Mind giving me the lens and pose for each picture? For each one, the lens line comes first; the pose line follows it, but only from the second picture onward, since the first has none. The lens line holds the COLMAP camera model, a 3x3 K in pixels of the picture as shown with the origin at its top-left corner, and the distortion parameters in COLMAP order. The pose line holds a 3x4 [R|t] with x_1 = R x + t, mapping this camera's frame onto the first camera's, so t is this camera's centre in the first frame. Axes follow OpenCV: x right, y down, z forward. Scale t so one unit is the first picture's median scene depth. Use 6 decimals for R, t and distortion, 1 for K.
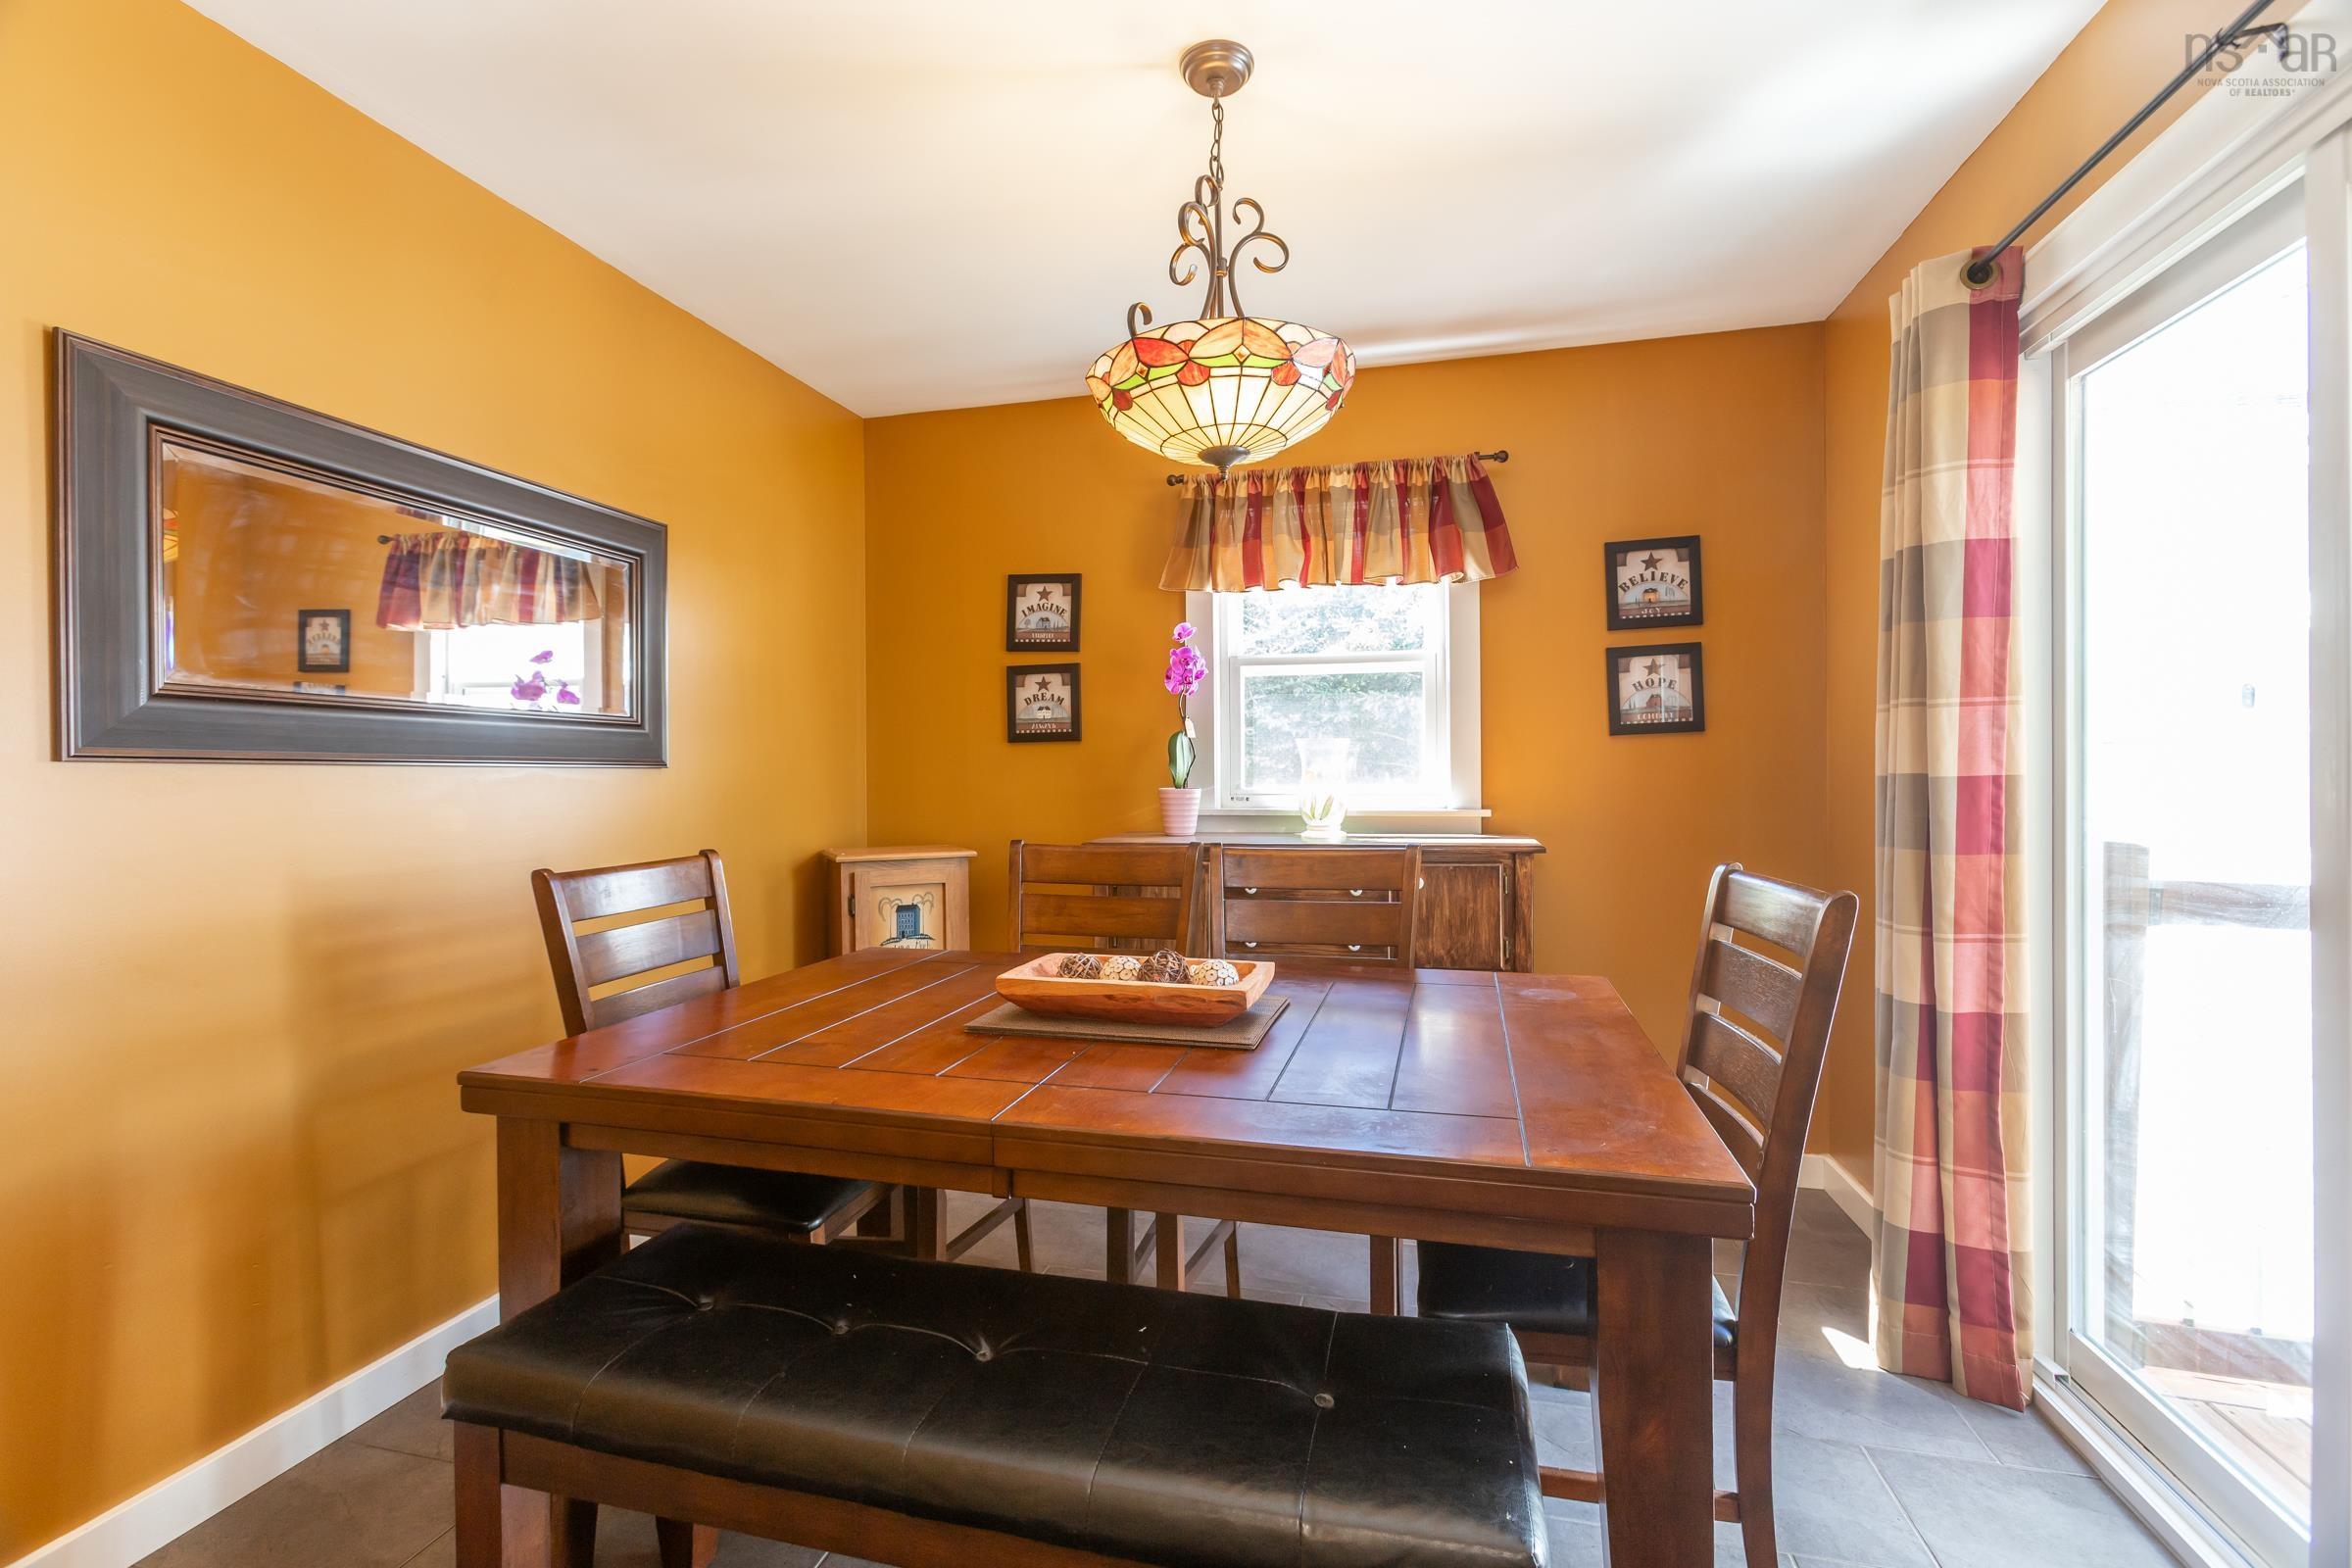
lens RADIAL K [[1052.3, 0, 1163.6], [0, 1052.3, 772.8], [0, 0, 1]] dist [-0.013551, 0.013895]
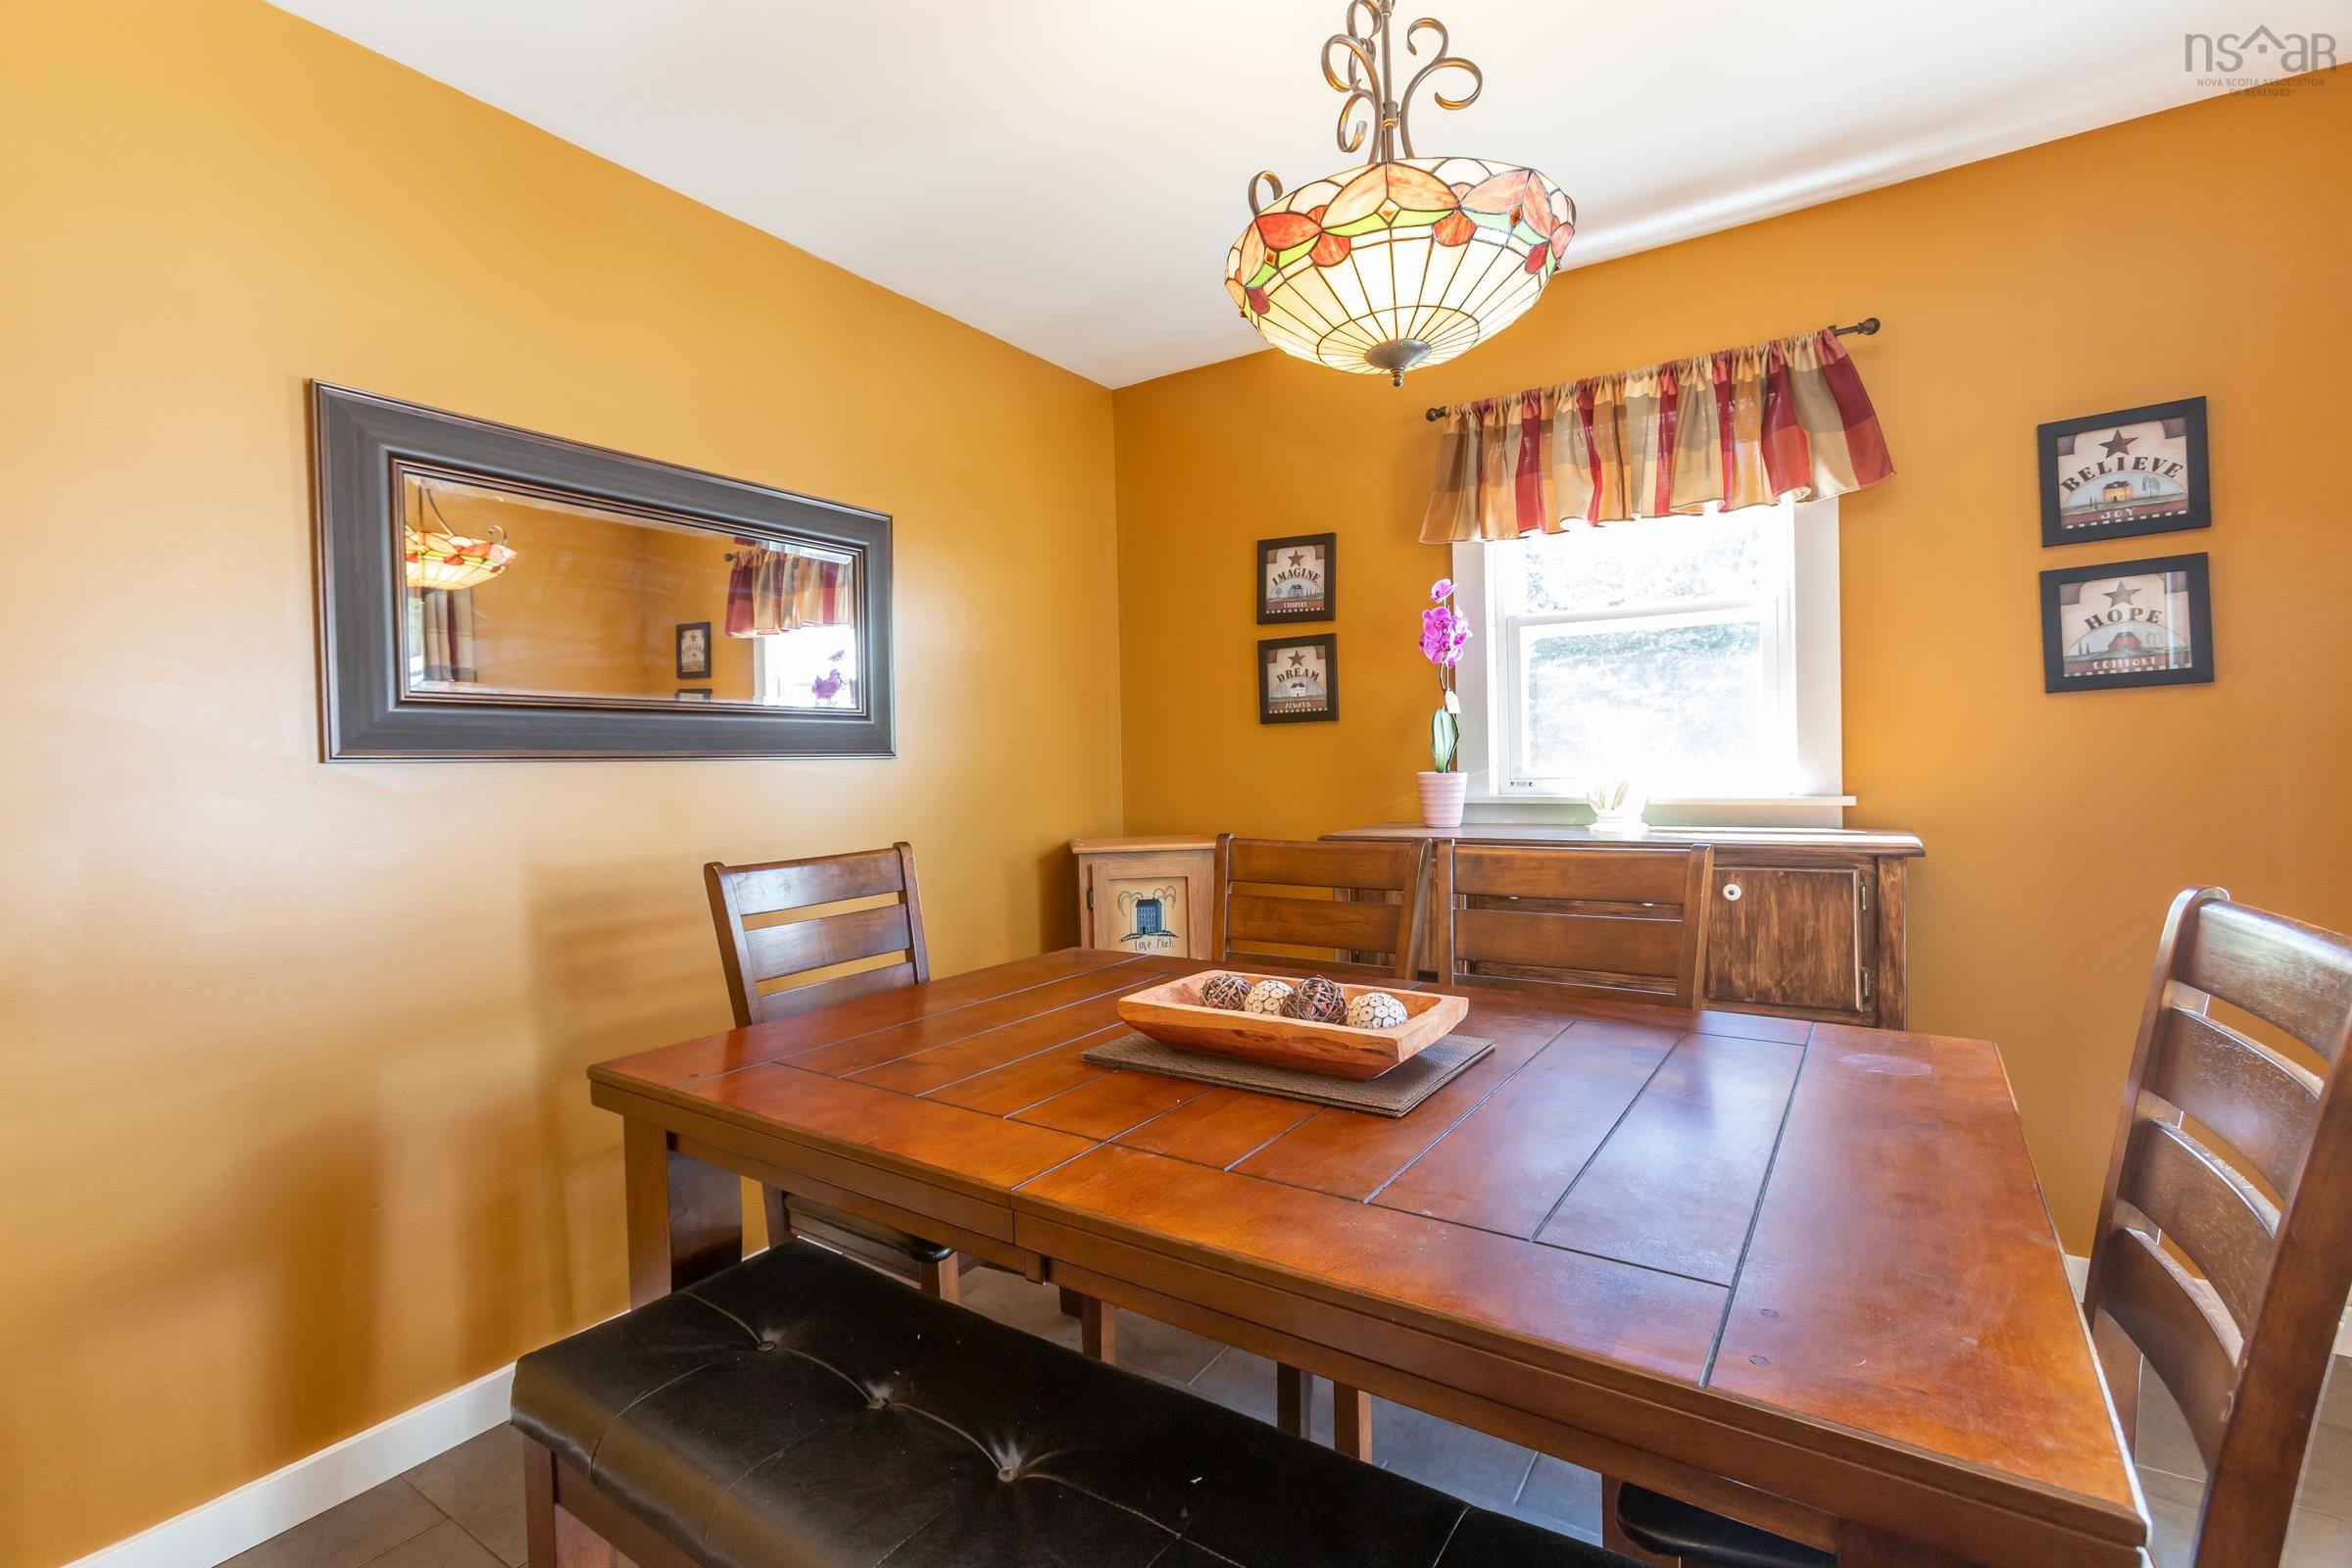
lens RADIAL K [[1052.3, 0, 1182.2], [0, 1052.3, 775.1], [0, 0, 1]] dist [-0.013551, 0.013895]
pose [[0.944094, -0.009777, -0.329532, 0.103244], [0.016198, 0.999729, 0.016744, -0.001166], [0.329279, -0.021145, 0.943996, 0.124663]]
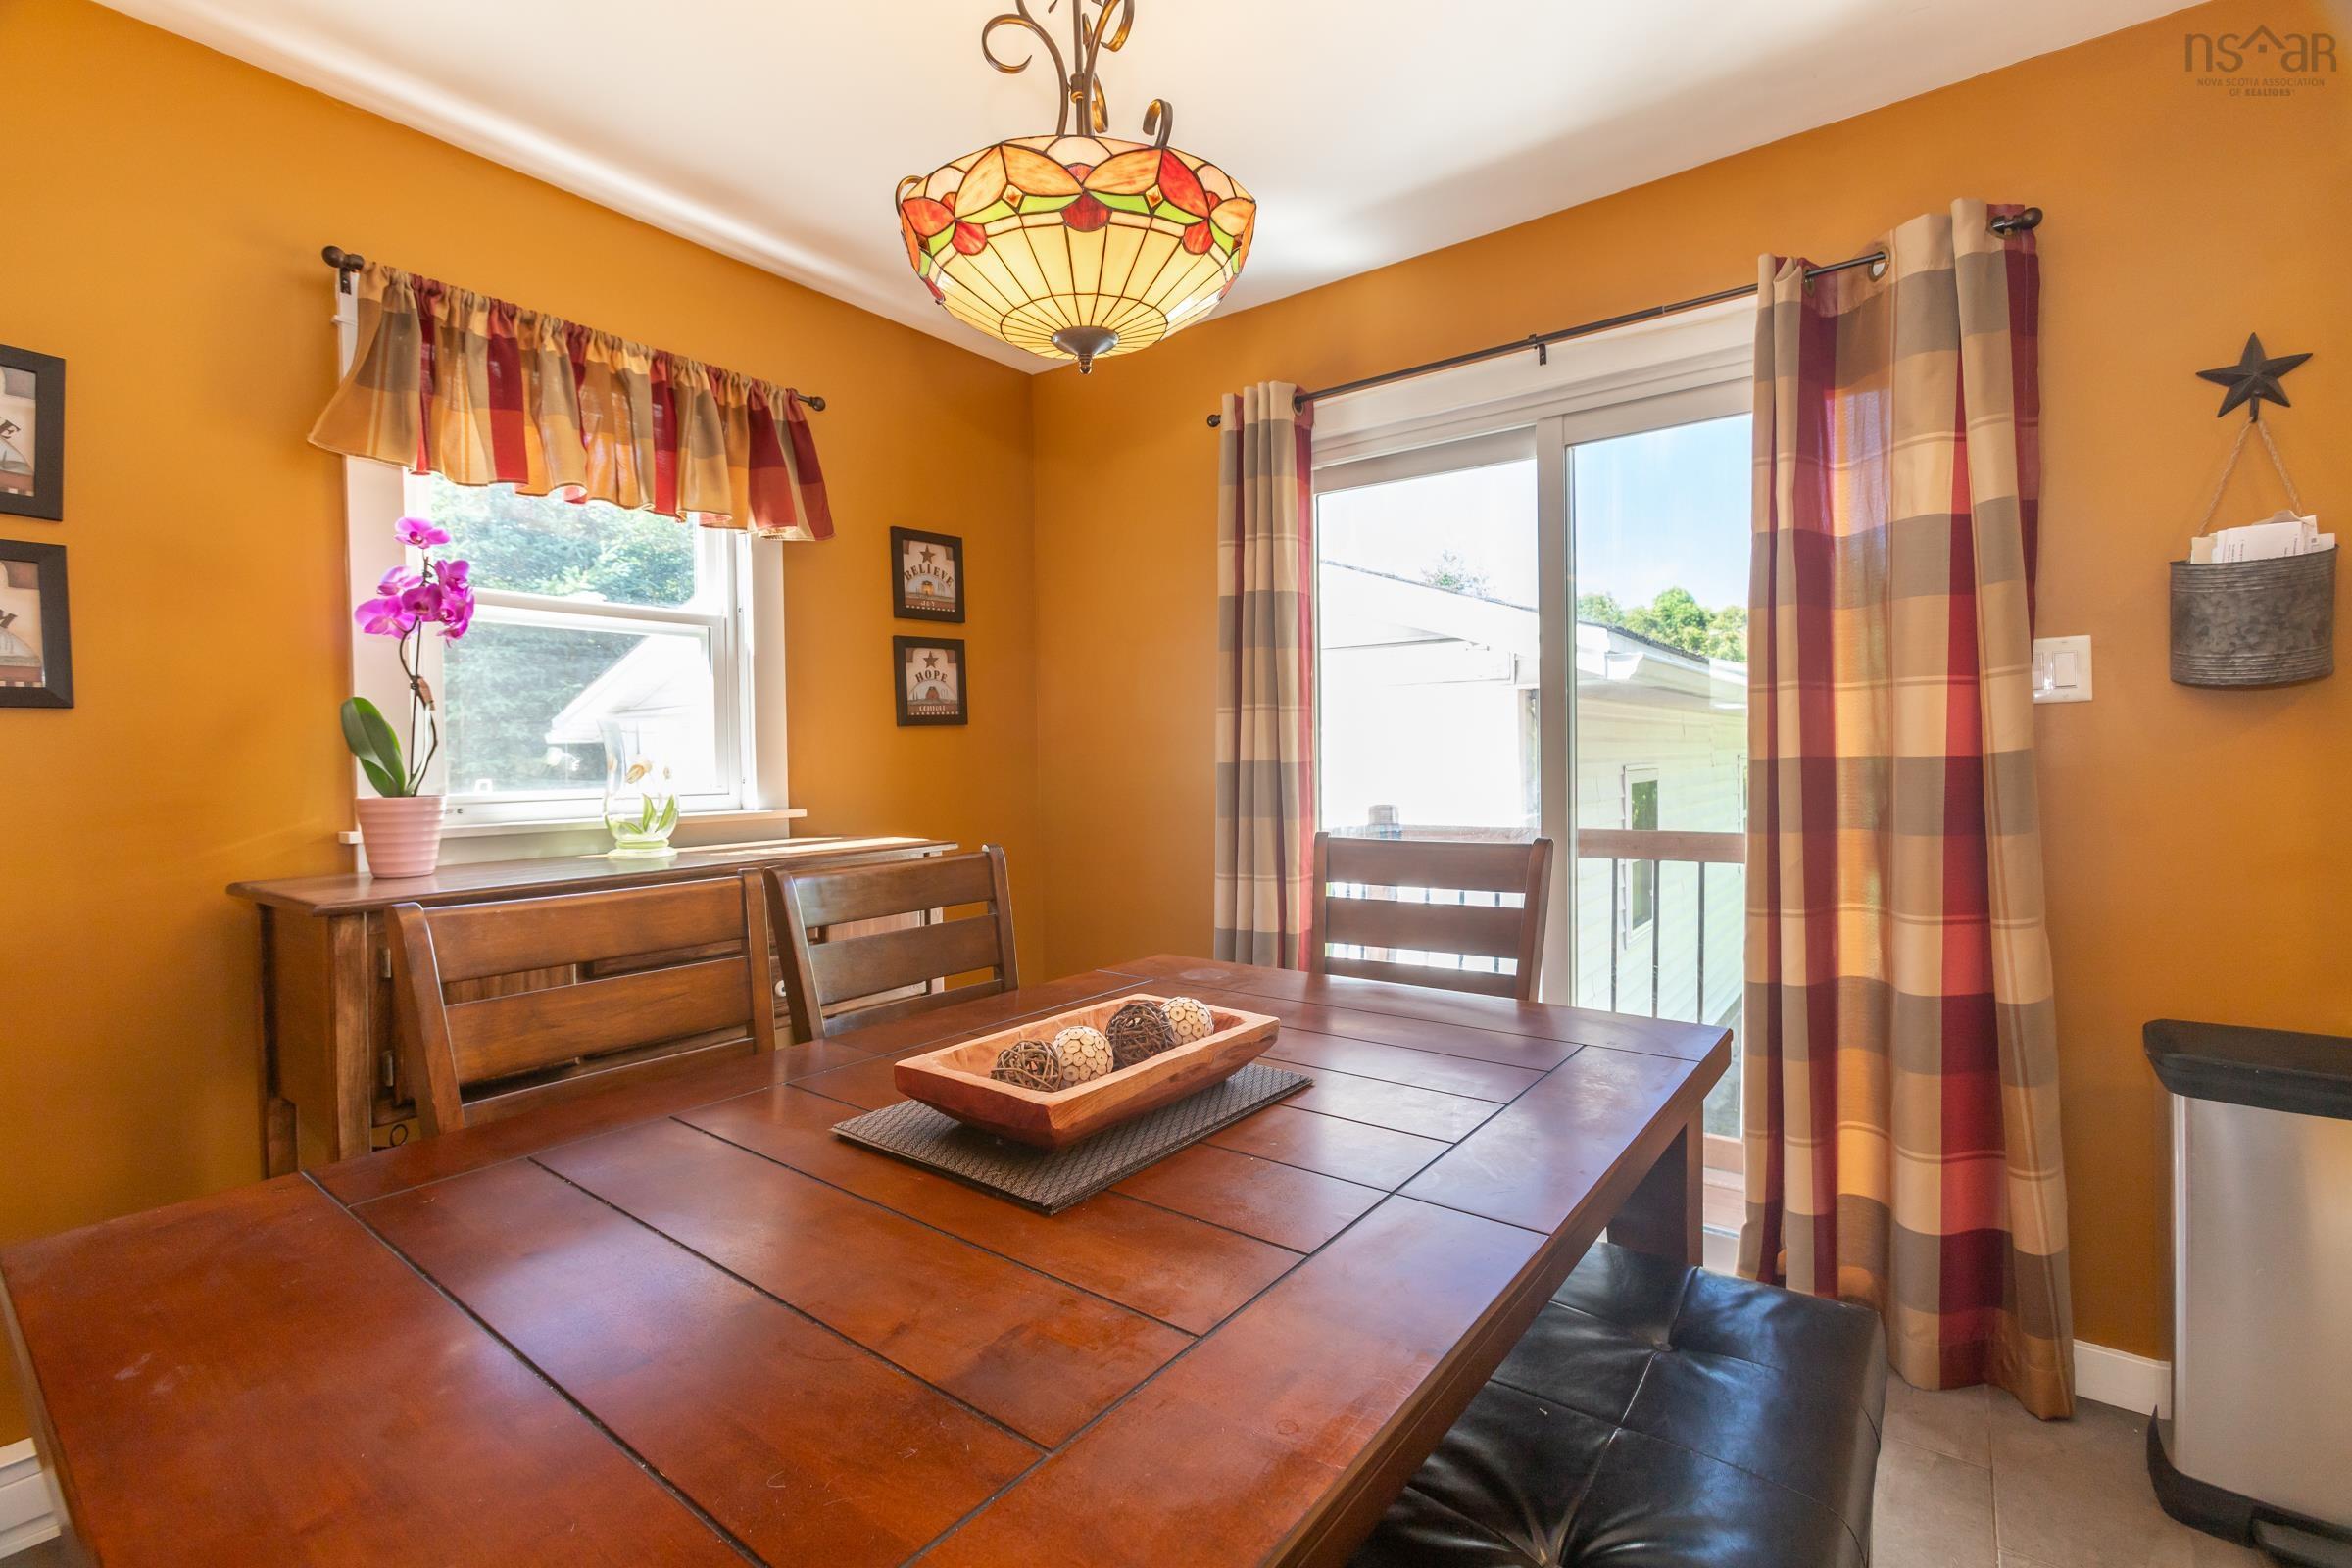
lens RADIAL K [[1052.3, 0, 1186.6], [0, 1052.3, 771.8], [0, 0, 1]] dist [-0.013551, 0.013895]
pose [[0.381309, -0.012177, 0.924367, -0.375300], [0.014105, 0.999873, 0.007354, 0.002820], [-0.924340, 0.010234, 0.381432, 0.391284]]
